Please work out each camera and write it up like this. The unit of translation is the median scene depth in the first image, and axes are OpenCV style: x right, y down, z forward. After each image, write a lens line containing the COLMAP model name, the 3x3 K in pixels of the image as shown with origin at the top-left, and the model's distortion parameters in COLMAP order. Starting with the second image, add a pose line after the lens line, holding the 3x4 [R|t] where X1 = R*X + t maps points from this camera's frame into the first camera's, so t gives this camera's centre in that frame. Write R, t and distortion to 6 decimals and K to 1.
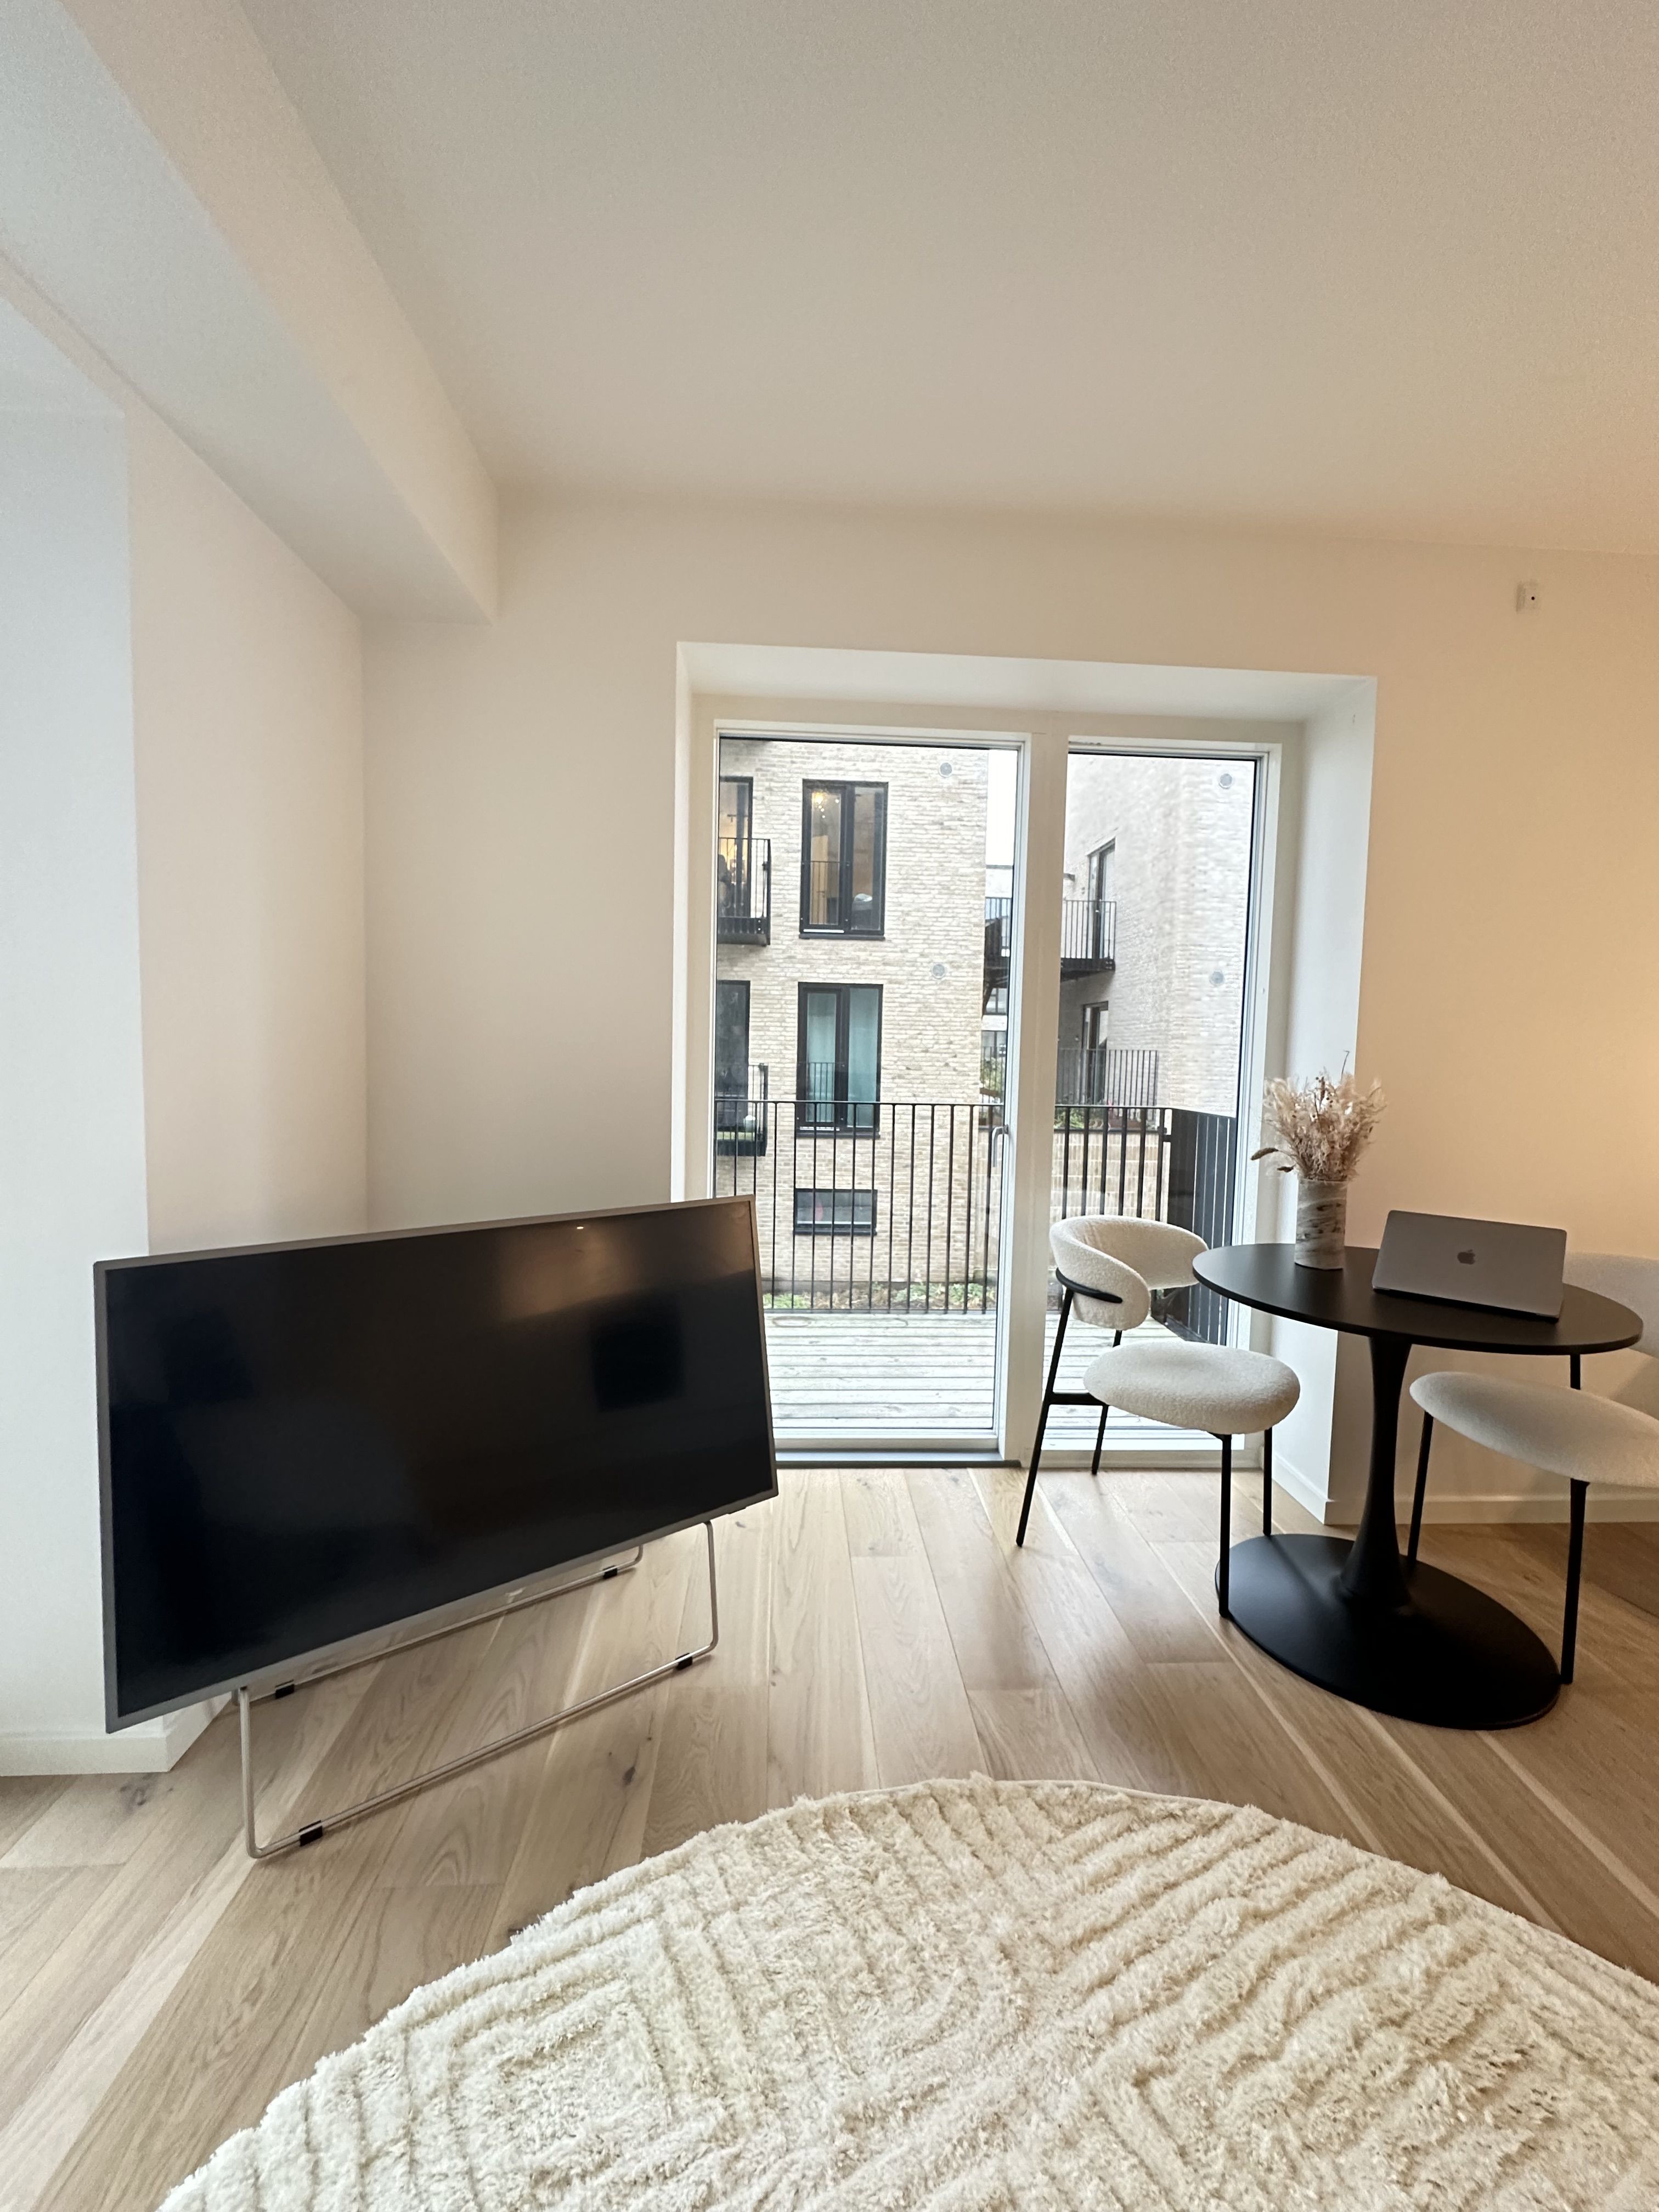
lens RADIAL K [[883.5, 0, 830.0], [0, 883.5, 1099.4], [0, 0, 1]] dist [-0.000170, 0.000801]
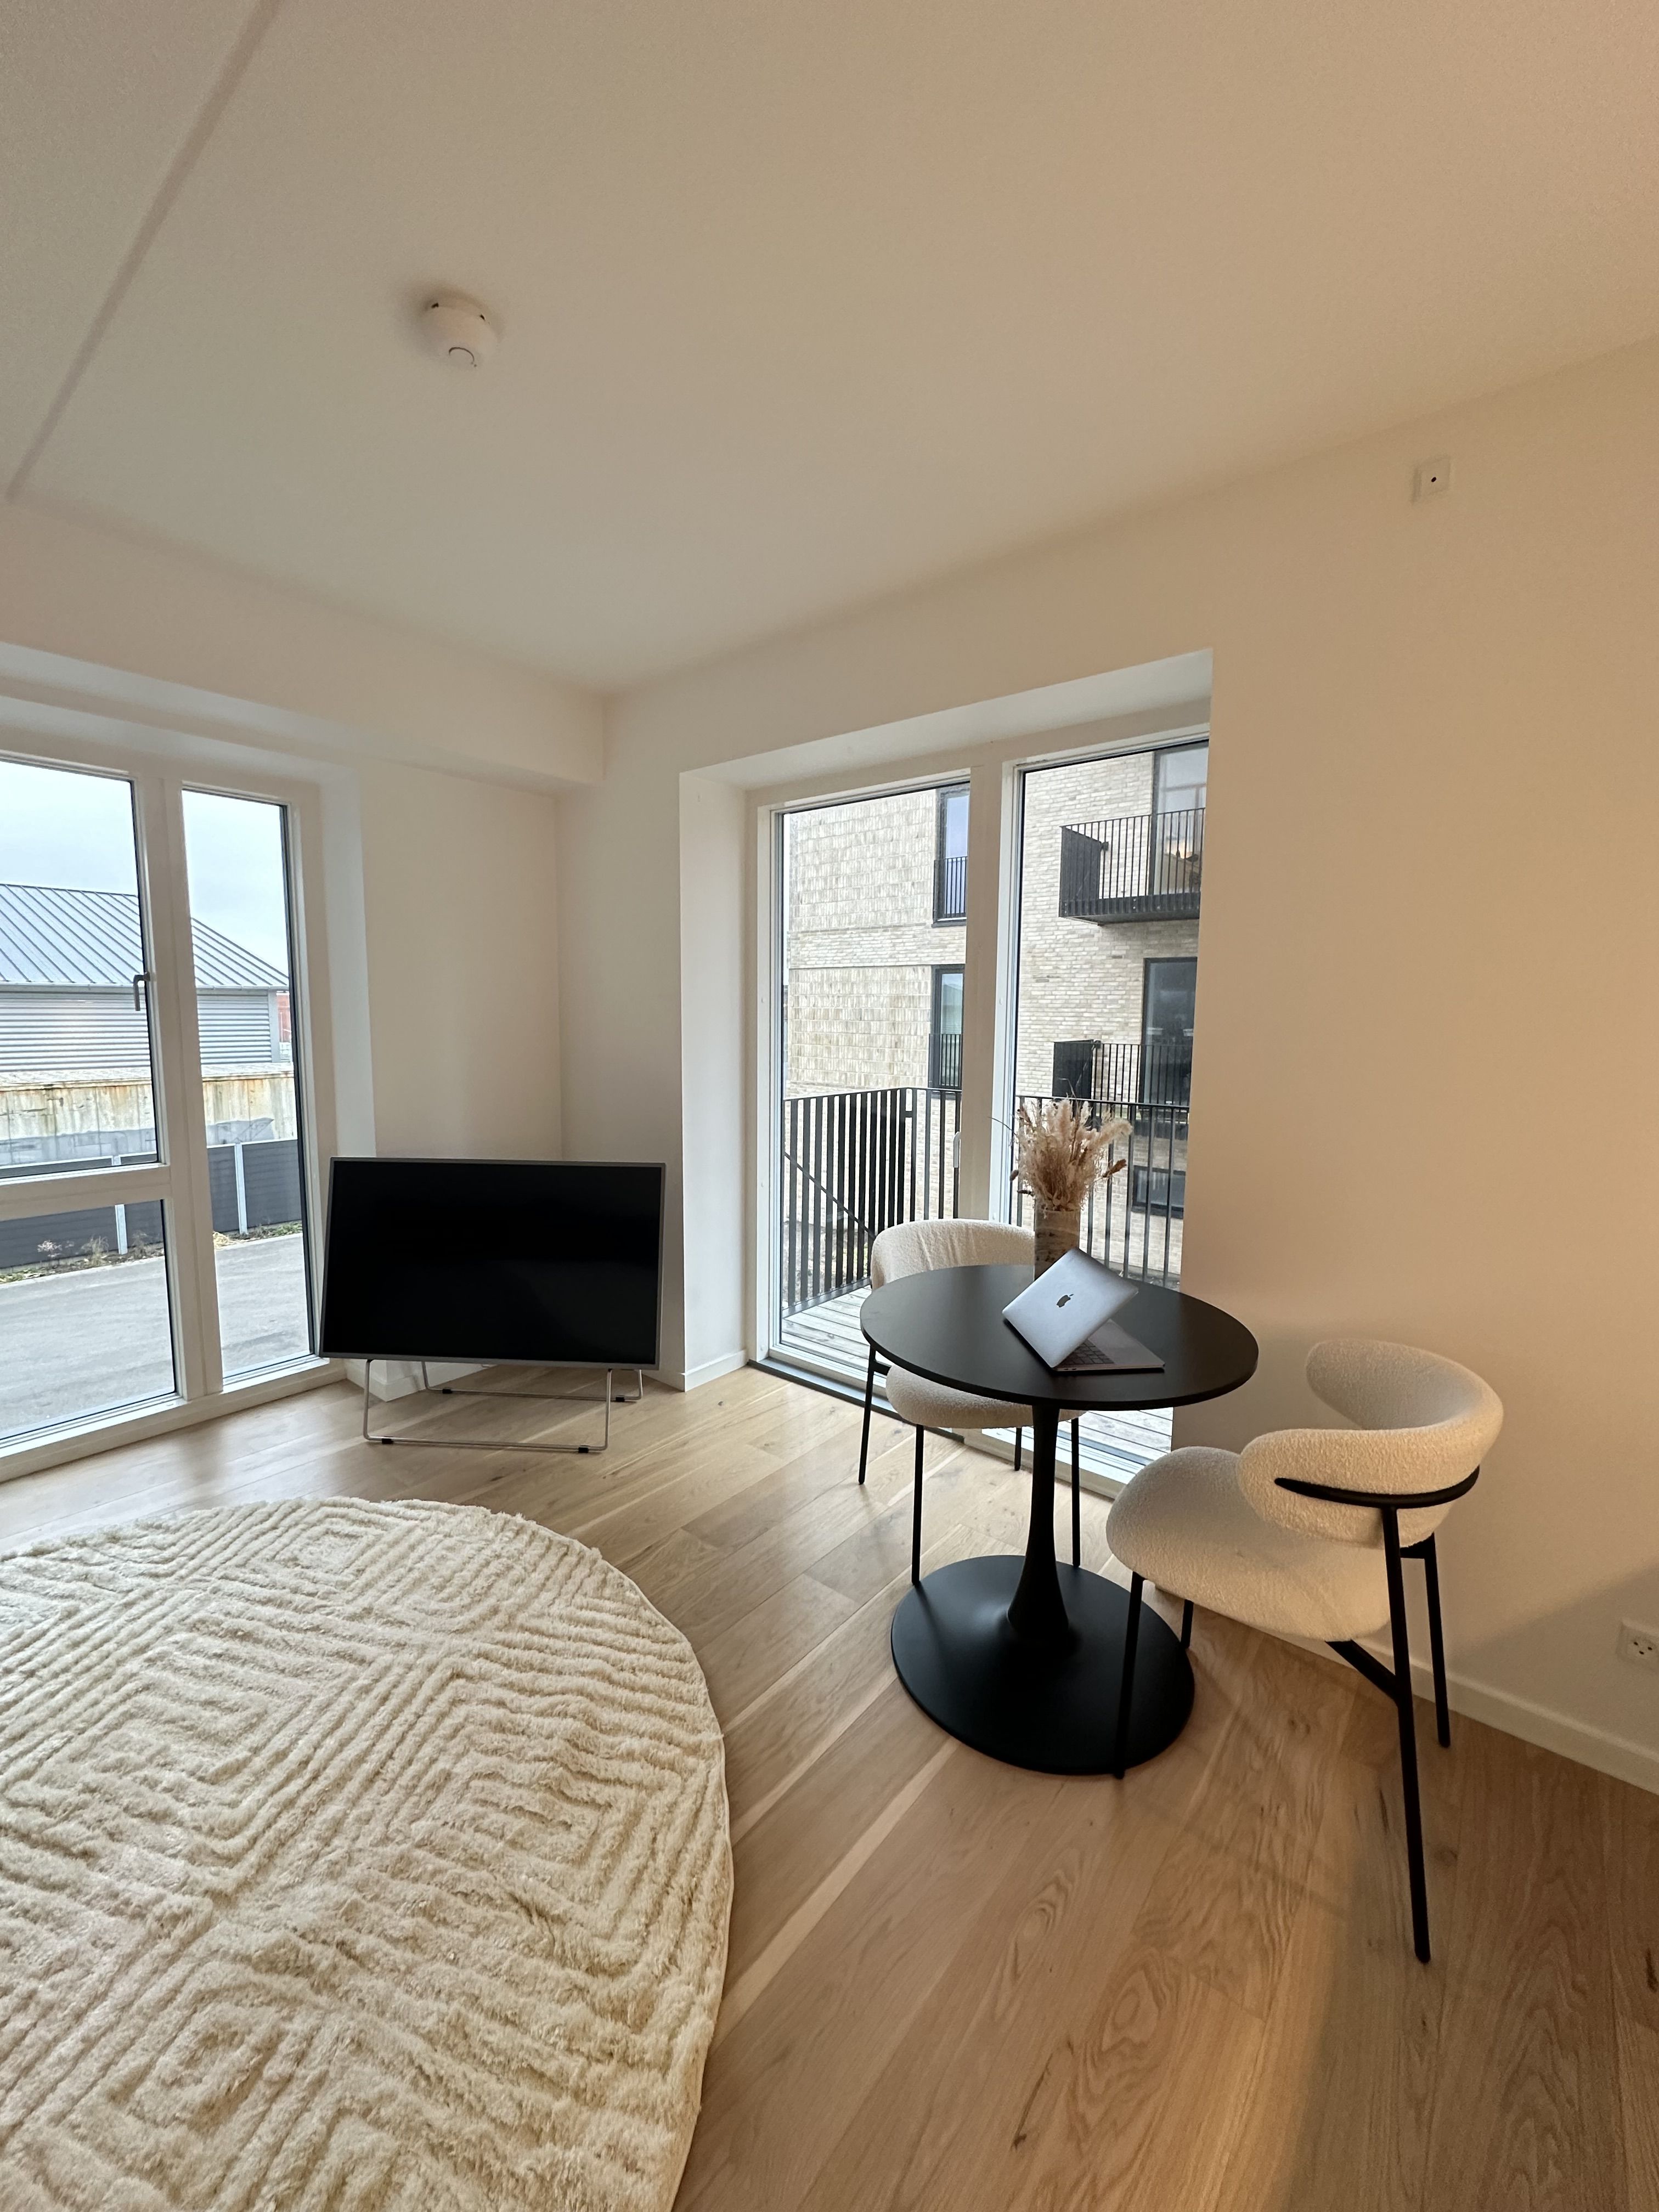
lens RADIAL K [[883.5, 0, 830.0], [0, 883.5, 1099.4], [0, 0, 1]] dist [-0.000170, 0.000801]
pose [[0.744104, 0.058017, -0.665540, 1.582743], [-0.032630, 0.998189, 0.050534, -0.111989], [0.667266, -0.015886, 0.744650, 0.163532]]
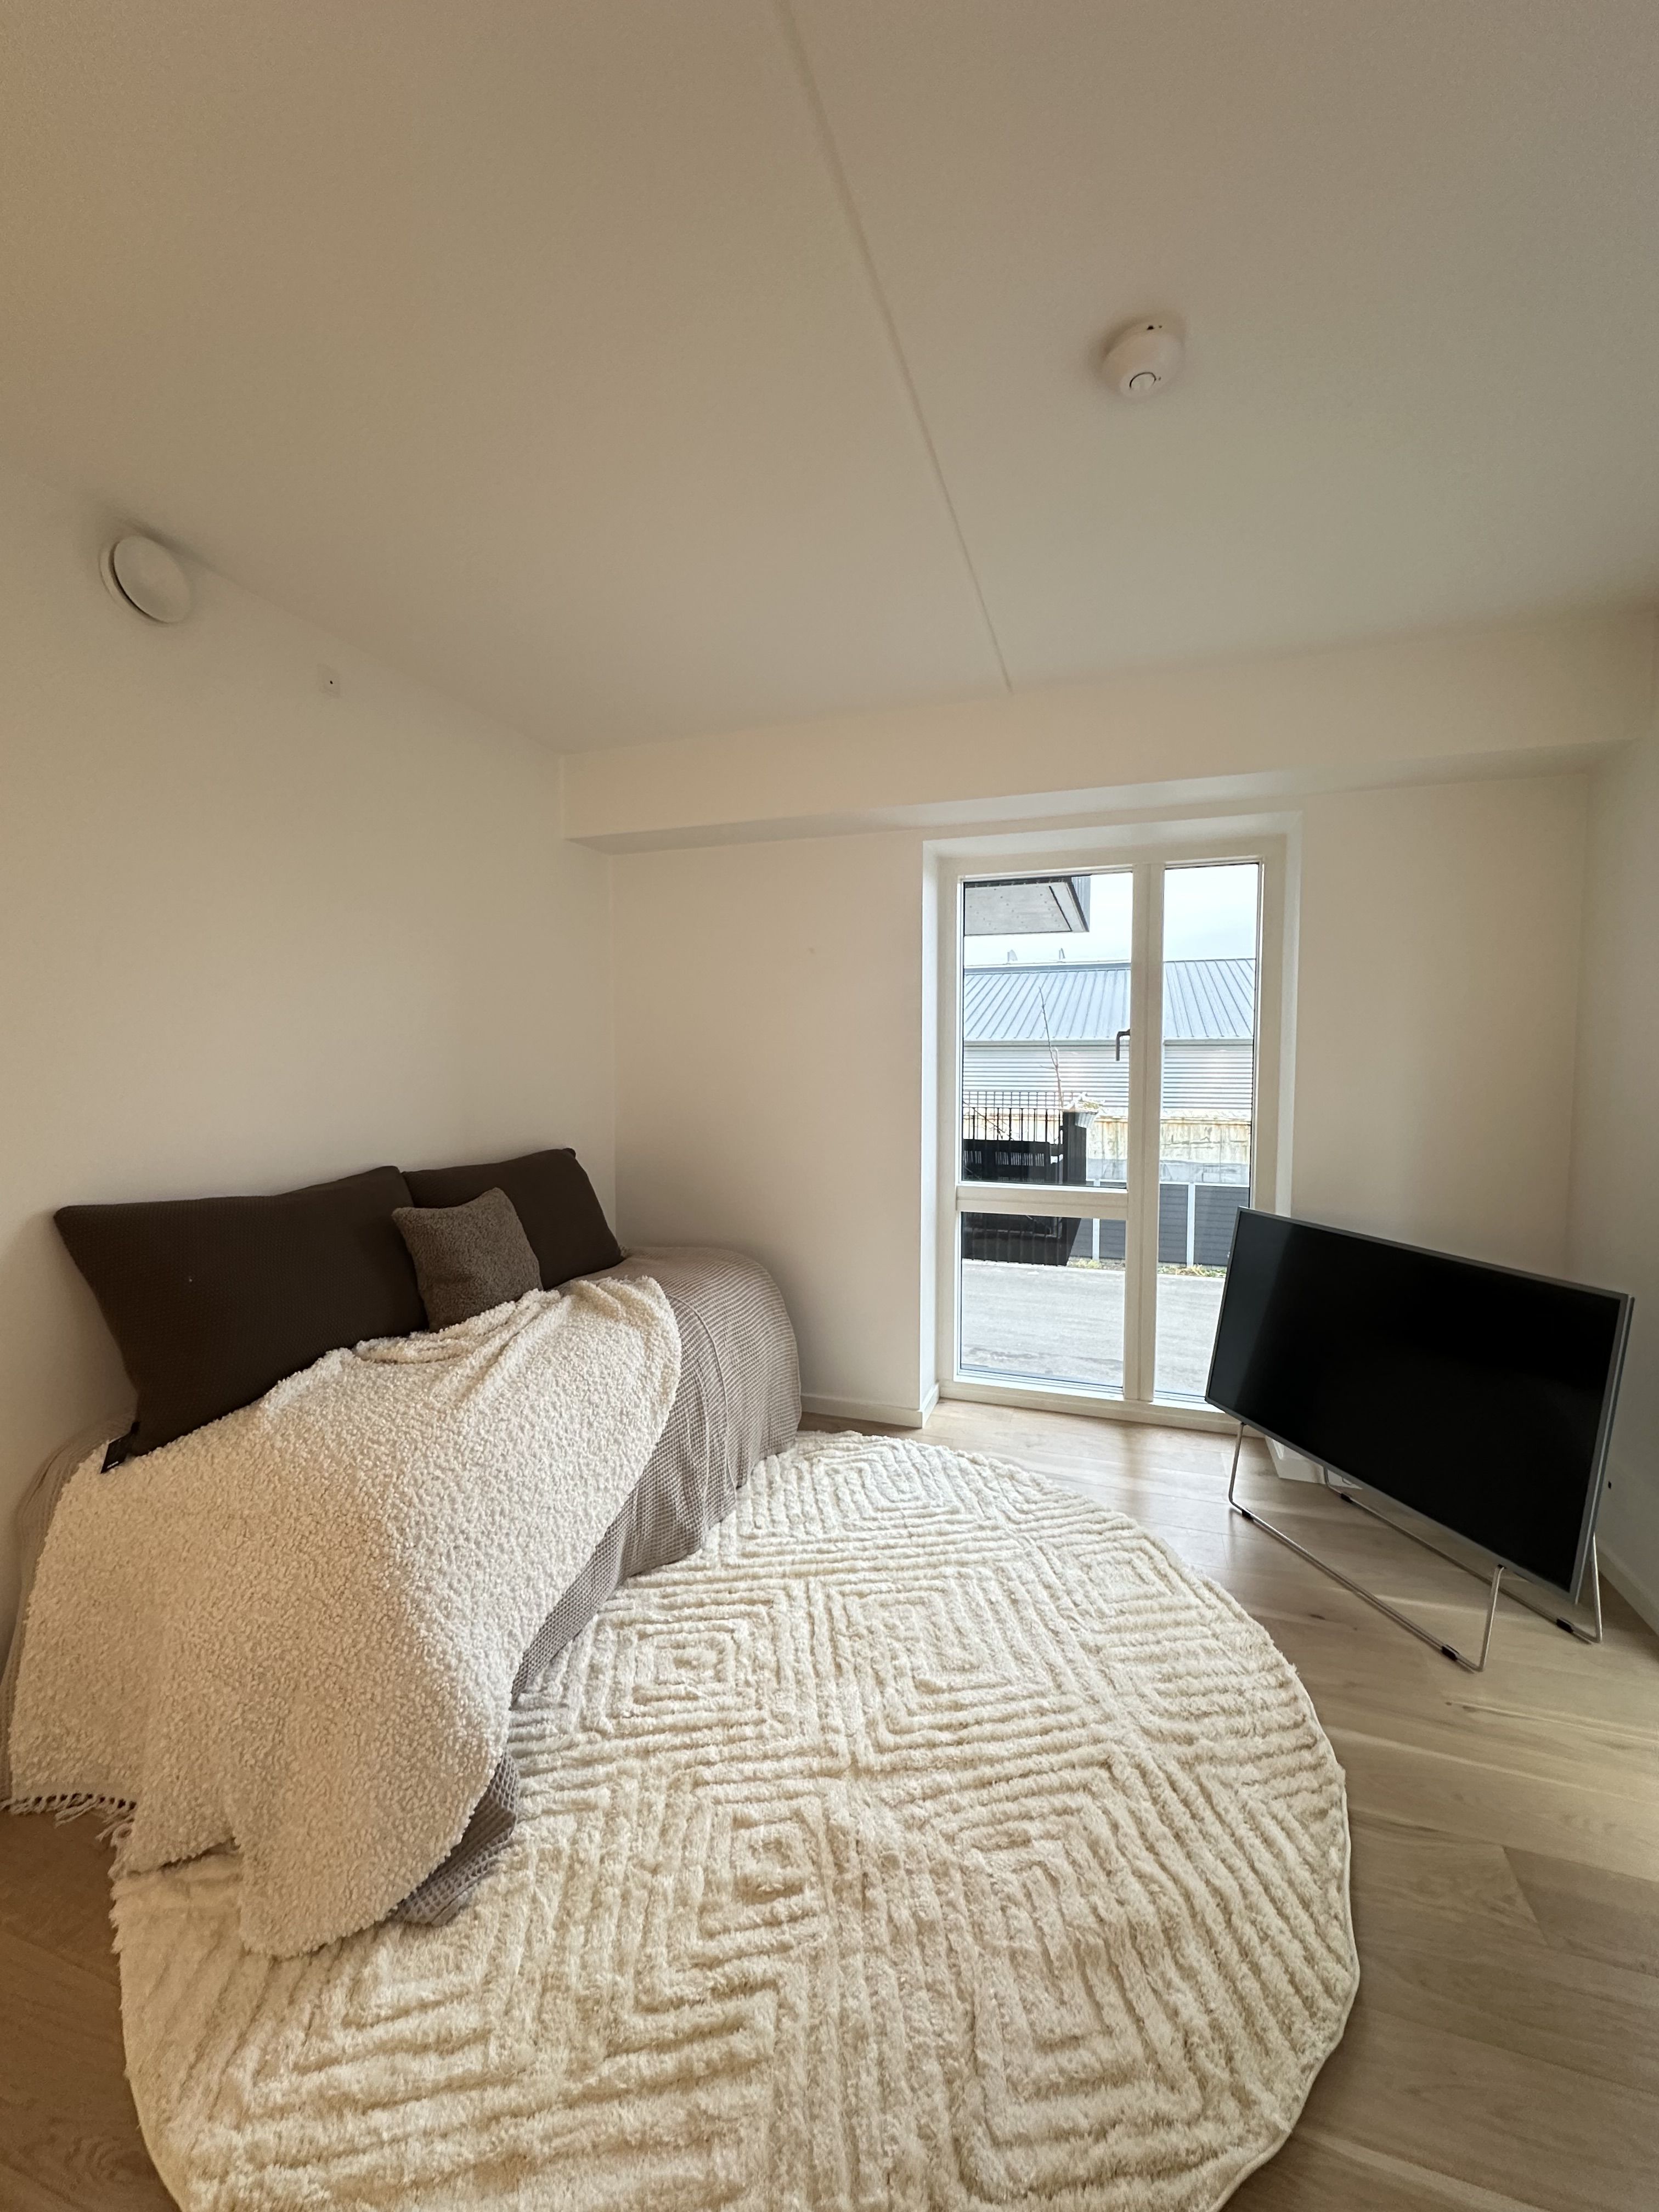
lens RADIAL K [[883.5, 0, 830.0], [0, 883.5, 1099.4], [0, 0, 1]] dist [-0.000170, 0.000801]
pose [[-0.367484, 0.033059, -0.929442, 1.606467], [-0.056730, 0.996710, 0.057881, -0.153159], [0.928298, 0.073997, -0.364400, 0.813269]]
